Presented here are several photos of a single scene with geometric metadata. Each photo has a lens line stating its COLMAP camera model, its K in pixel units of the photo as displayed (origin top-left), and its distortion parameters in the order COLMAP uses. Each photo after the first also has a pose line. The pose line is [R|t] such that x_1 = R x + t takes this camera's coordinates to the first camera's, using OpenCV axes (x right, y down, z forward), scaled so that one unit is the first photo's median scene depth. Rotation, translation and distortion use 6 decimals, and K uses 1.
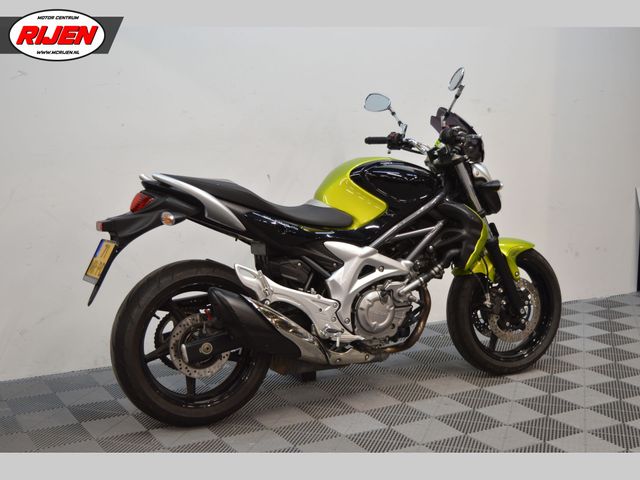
lens RADIAL K [[946.5, 0, 321.1], [0, 946.5, 242.4], [0, 0, 1]] dist [-0.113215, 0.000000]
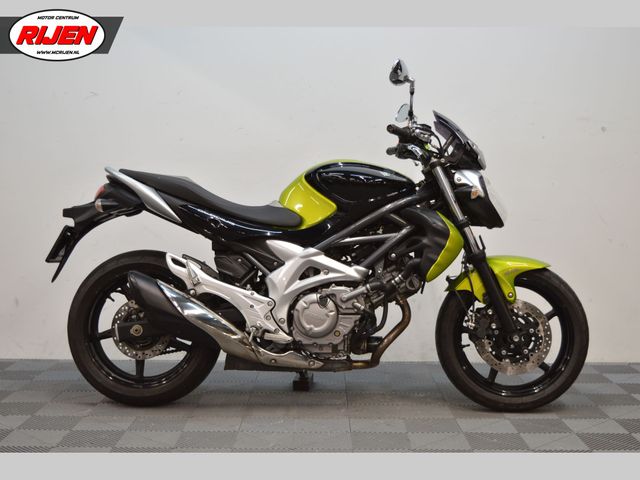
lens RADIAL K [[946.5, 0, 320.0], [0, 946.5, 238.0], [0, 0, 1]] dist [-0.113215, 0.000000]
pose [[0.863009, 0.030438, -0.504271, 0.547556], [-0.078860, 0.994063, -0.074959, 0.066765], [0.498996, 0.104457, 0.860286, 0.163605]]
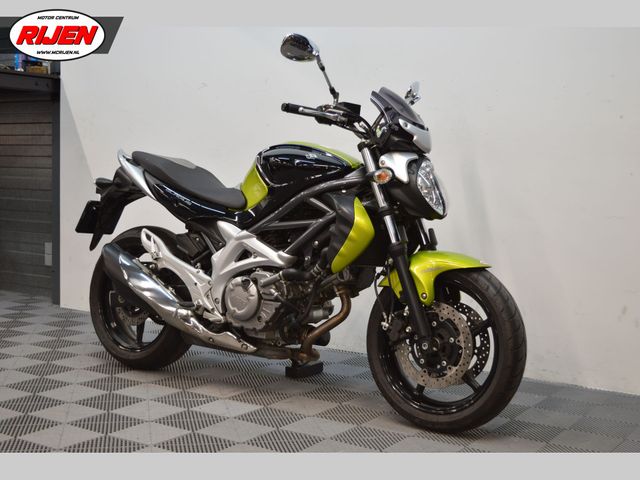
lens RADIAL K [[946.5, 0, 319.2], [0, 946.5, 238.3], [0, 0, 1]] dist [-0.113215, 0.000000]
pose [[0.447411, 0.070113, -0.891576, 0.944413], [-0.162367, 0.986723, -0.003883, 0.004225], [0.879466, 0.146500, 0.452854, 0.627404]]
